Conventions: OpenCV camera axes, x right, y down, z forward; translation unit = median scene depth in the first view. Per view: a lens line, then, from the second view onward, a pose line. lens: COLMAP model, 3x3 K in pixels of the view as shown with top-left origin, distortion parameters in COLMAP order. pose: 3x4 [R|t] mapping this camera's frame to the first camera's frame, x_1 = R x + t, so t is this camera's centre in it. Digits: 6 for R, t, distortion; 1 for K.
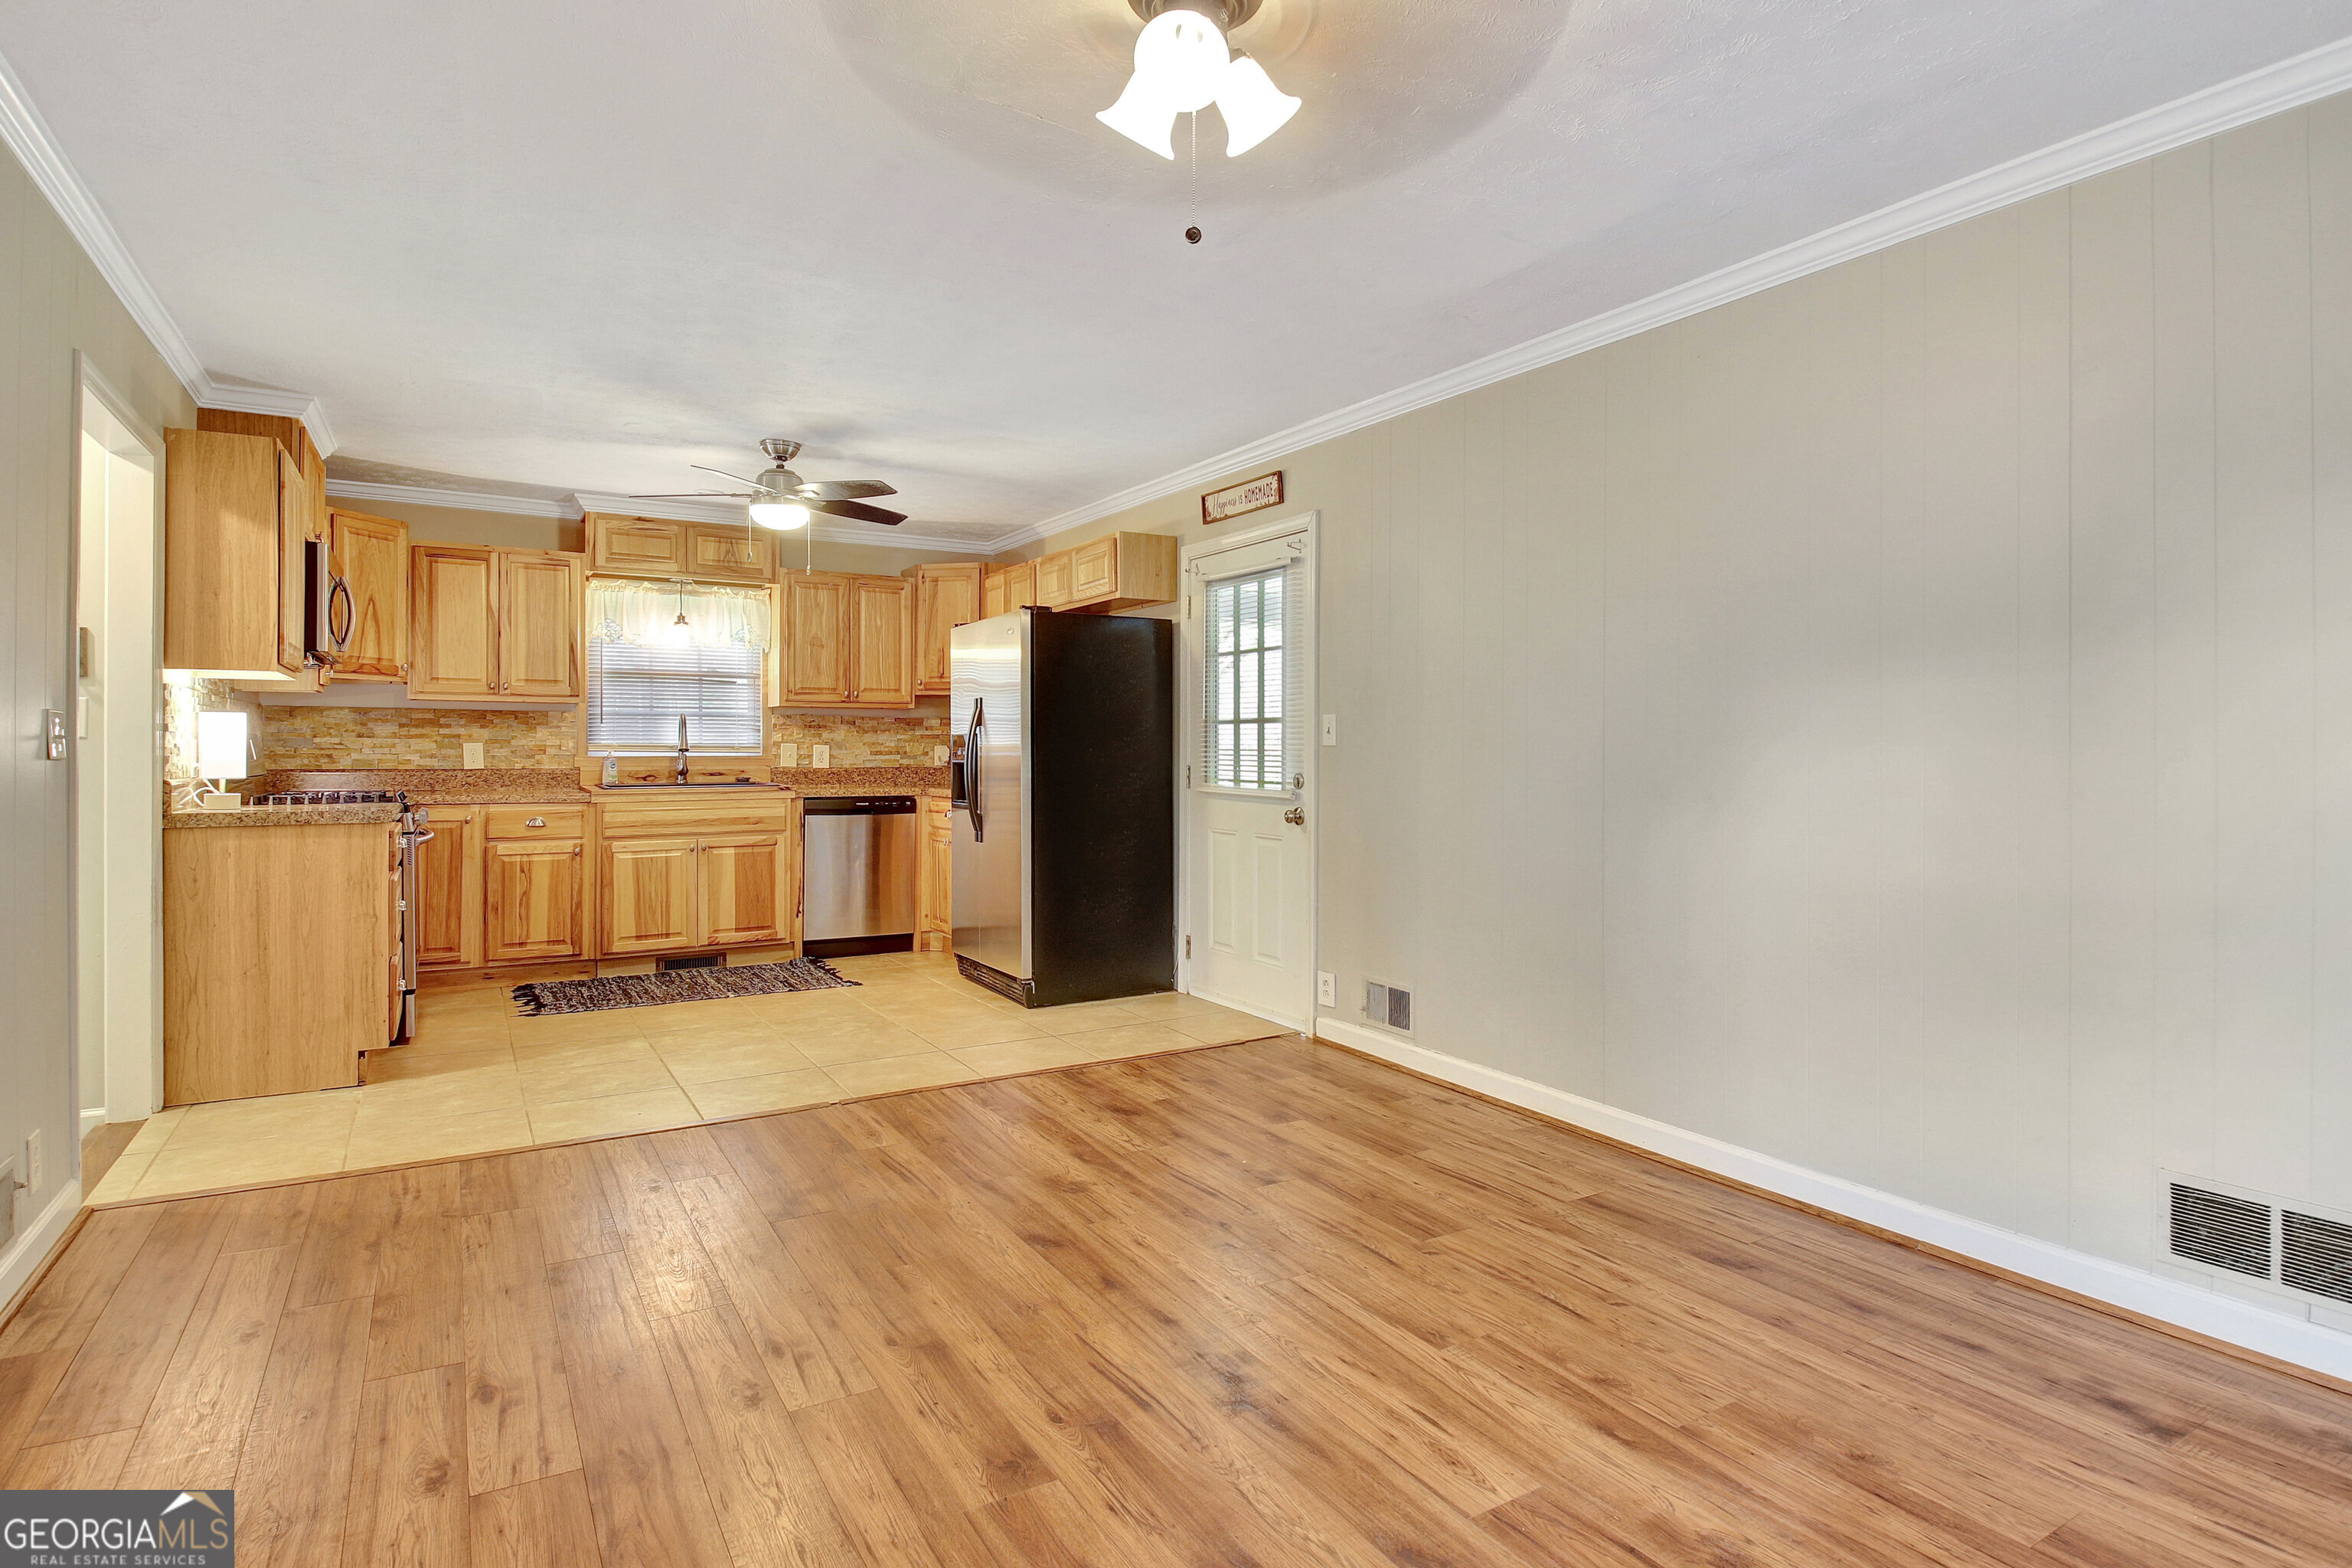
lens RADIAL K [[1210.3, 0, 1203.7], [0, 1210.3, 737.4], [0, 0, 1]] dist [0.019076, -0.019391]
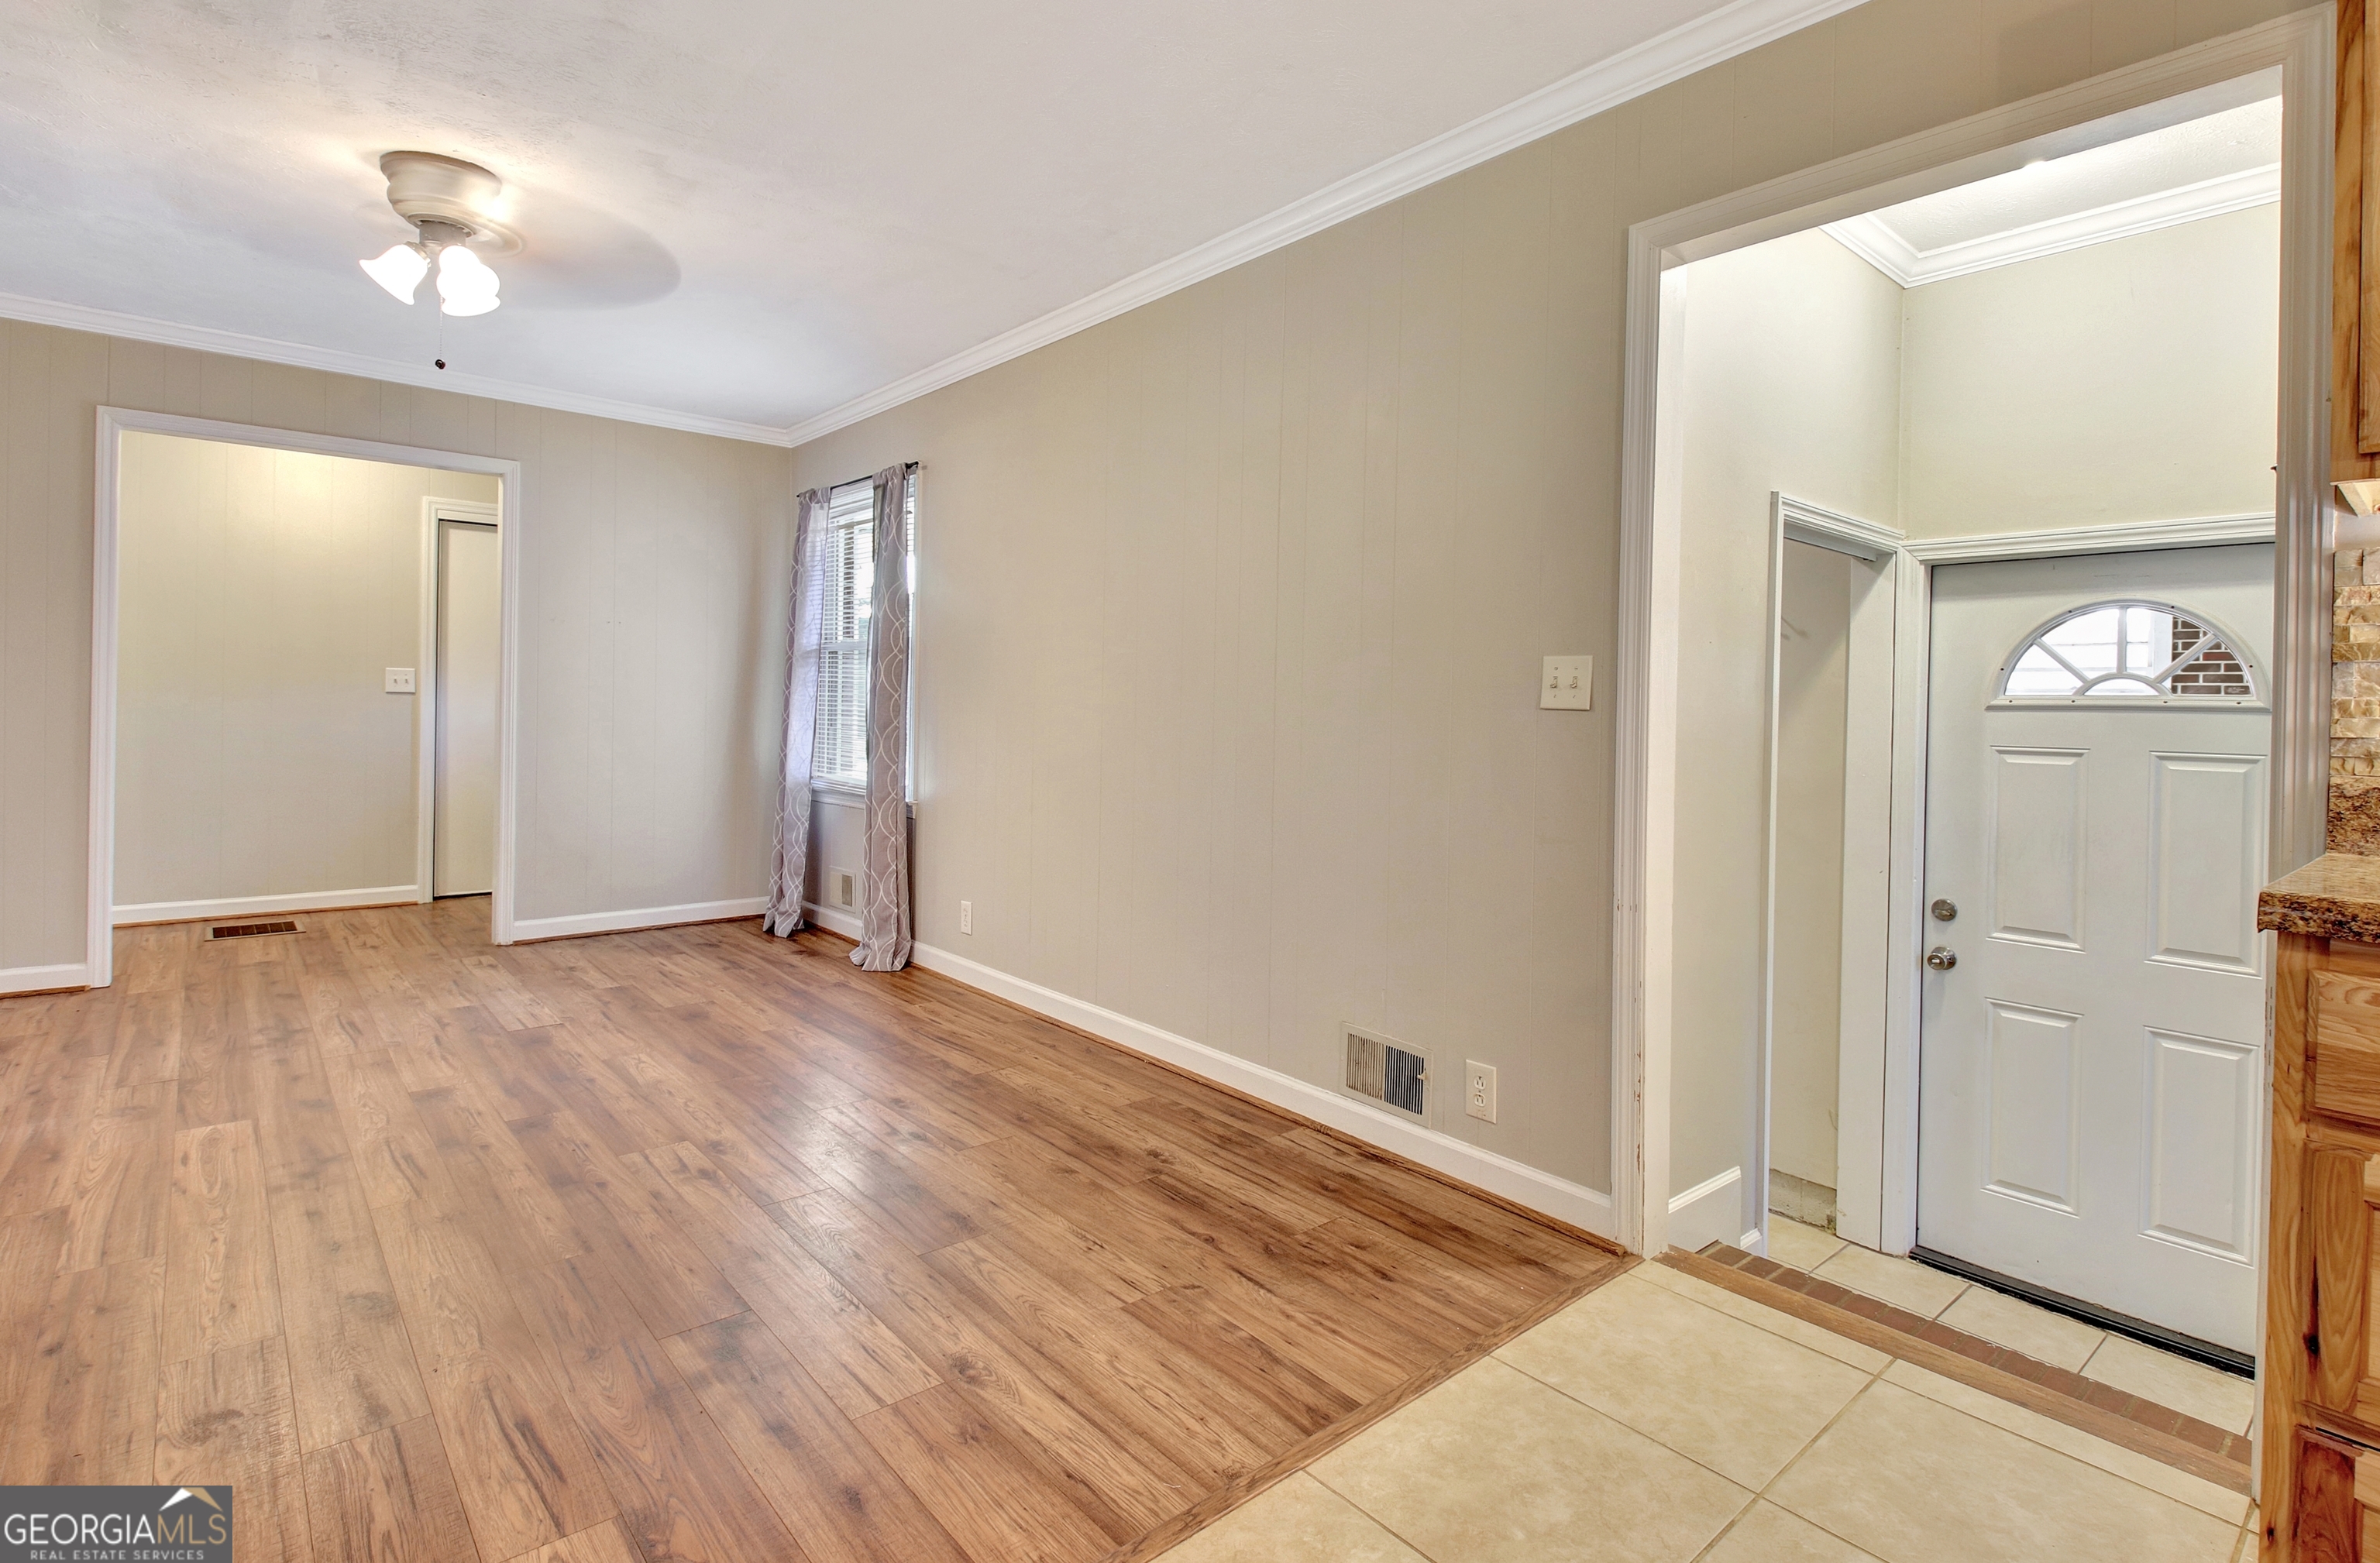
lens RADIAL K [[1134.4, 0, 1163.2], [0, 1134.4, 704.3], [0, 0, 1]] dist [0.024632, -0.016567]
pose [[-0.990548, -0.028221, -0.134232, -0.293421], [-0.026789, 0.999563, -0.012466, 0.020169], [0.134525, -0.008752, -0.990872, 1.008000]]
